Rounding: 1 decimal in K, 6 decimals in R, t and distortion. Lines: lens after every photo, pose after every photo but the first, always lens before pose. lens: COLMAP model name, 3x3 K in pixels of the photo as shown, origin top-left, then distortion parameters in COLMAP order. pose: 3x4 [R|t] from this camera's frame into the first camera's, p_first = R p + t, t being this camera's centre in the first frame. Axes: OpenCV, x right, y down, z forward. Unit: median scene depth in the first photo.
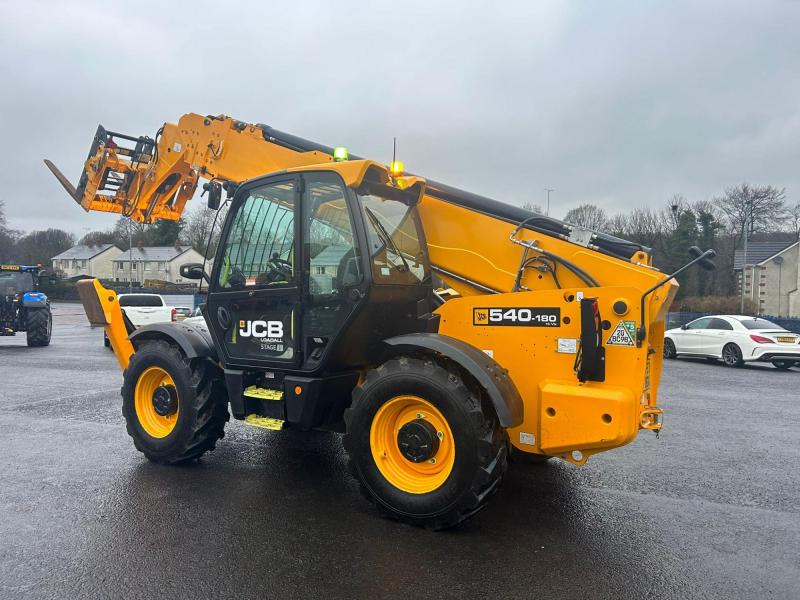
lens RADIAL K [[597.8, 0, 395.9], [0, 597.8, 303.4], [0, 0, 1]] dist [0.083955, -0.109678]
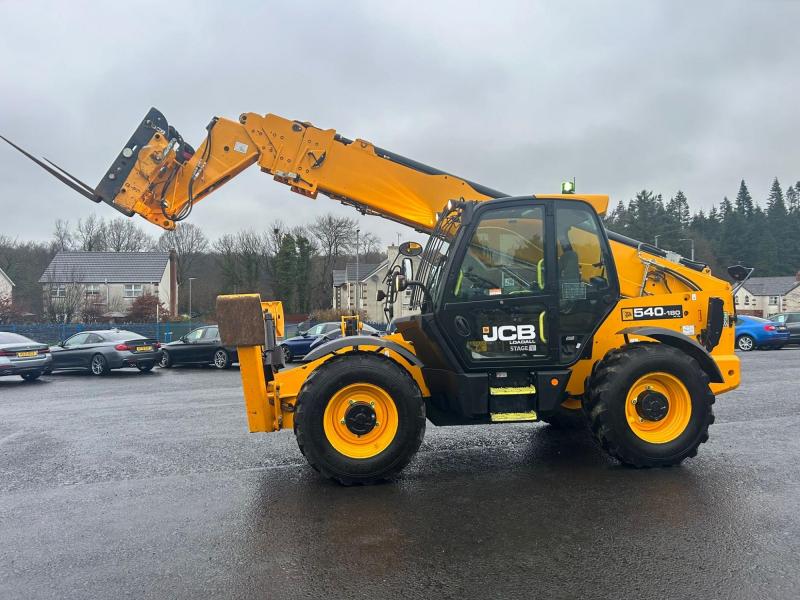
lens RADIAL K [[597.0, 0, 395.9], [0, 597.0, 298.4], [0, 0, 1]] dist [0.086584, -0.111894]
pose [[0.777139, -0.021210, 0.628971, -1.053375], [0.045059, 0.998742, -0.021994, -0.007324], [-0.627714, 0.045433, 0.777117, 0.244117]]
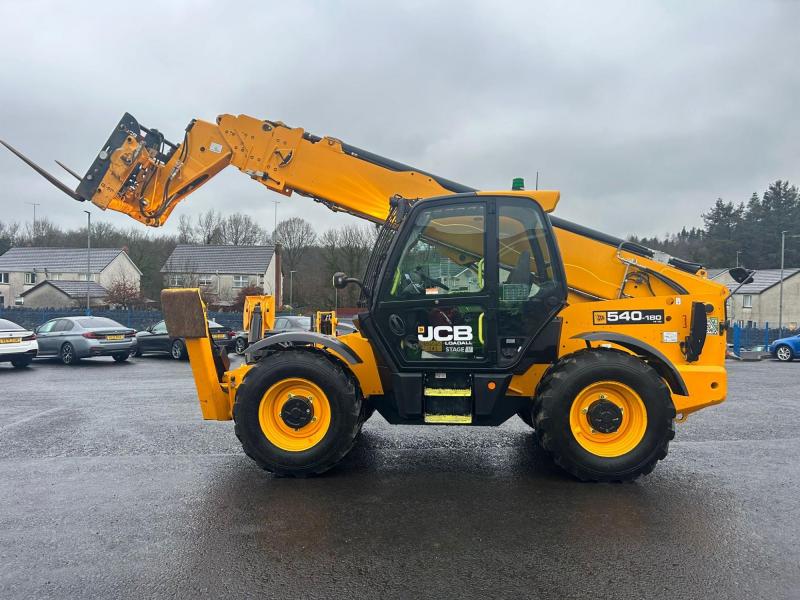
lens RADIAL K [[597.0, 0, 395.9], [0, 597.0, 298.4], [0, 0, 1]] dist [0.086584, -0.111894]
pose [[0.877857, -0.007305, 0.478867, -0.795961], [0.018512, 0.999654, -0.018686, -0.003211], [-0.478565, 0.025269, 0.877688, 0.074218]]
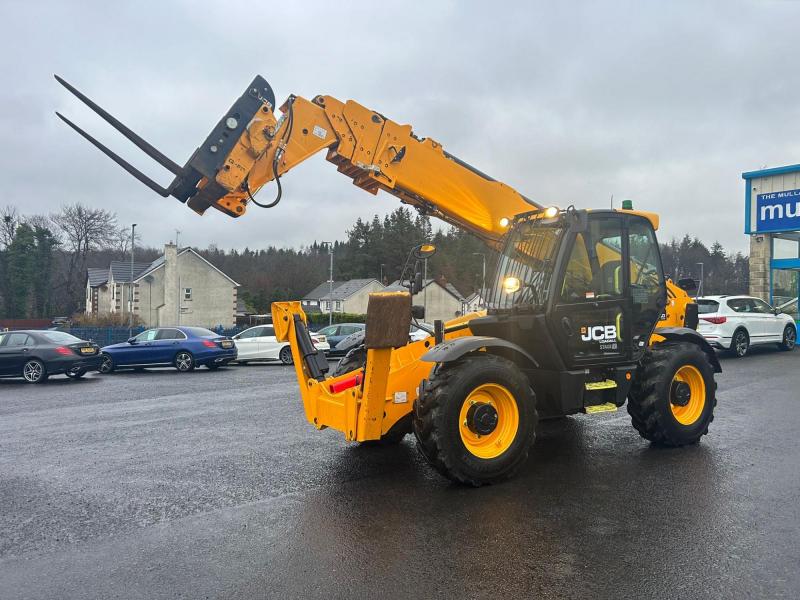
lens RADIAL K [[597.0, 0, 395.9], [0, 597.0, 298.4], [0, 0, 1]] dist [0.086584, -0.111894]
pose [[0.465120, -0.003837, 0.885239, -1.456002], [0.035574, 0.999264, -0.014360, -0.024908], [-0.884533, 0.038171, 0.464914, 0.758213]]
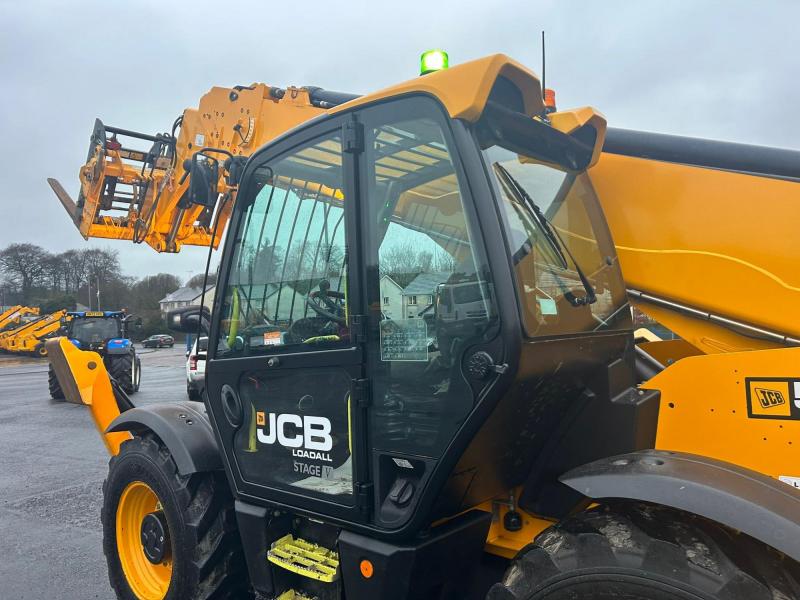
lens RADIAL K [[599.3, 0, 406.8], [0, 599.3, 304.5], [0, 0, 1]] dist [0.081944, -0.110890]
pose [[0.989666, -0.049061, -0.134736, -0.053189], [0.043127, 0.997981, -0.046616, -0.034580], [0.136751, 0.040324, 0.989784, 0.483961]]
